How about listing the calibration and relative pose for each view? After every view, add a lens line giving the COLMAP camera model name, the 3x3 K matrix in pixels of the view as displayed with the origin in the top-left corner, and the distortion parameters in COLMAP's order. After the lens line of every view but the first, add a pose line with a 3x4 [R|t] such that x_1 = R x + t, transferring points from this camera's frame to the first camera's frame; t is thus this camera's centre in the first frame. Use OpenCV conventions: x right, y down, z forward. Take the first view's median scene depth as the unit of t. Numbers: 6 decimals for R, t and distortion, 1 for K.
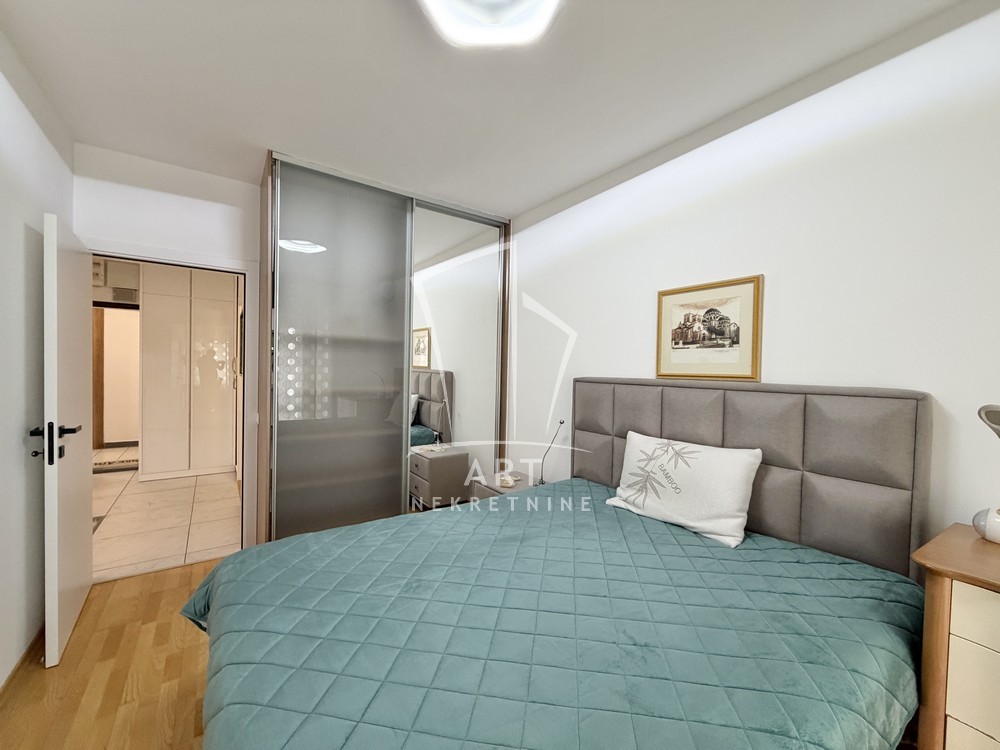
lens RADIAL K [[397.6, 0, 495.8], [0, 397.6, 376.8], [0, 0, 1]] dist [-0.001497, -0.000348]
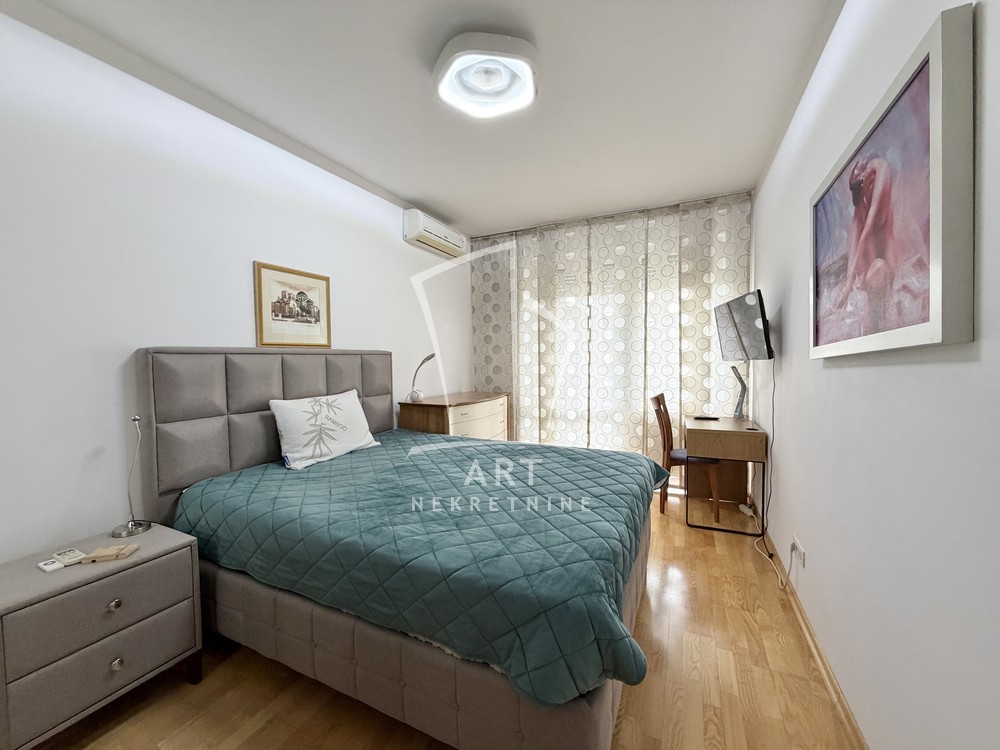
lens RADIAL K [[397.6, 0, 495.8], [0, 397.6, 376.8], [0, 0, 1]] dist [-0.001497, -0.000348]
pose [[-0.474467, -0.045654, 0.879088, -0.866081], [0.032233, 0.997083, 0.069179, 0.031148], [-0.879683, 0.061159, -0.471612, 1.058849]]
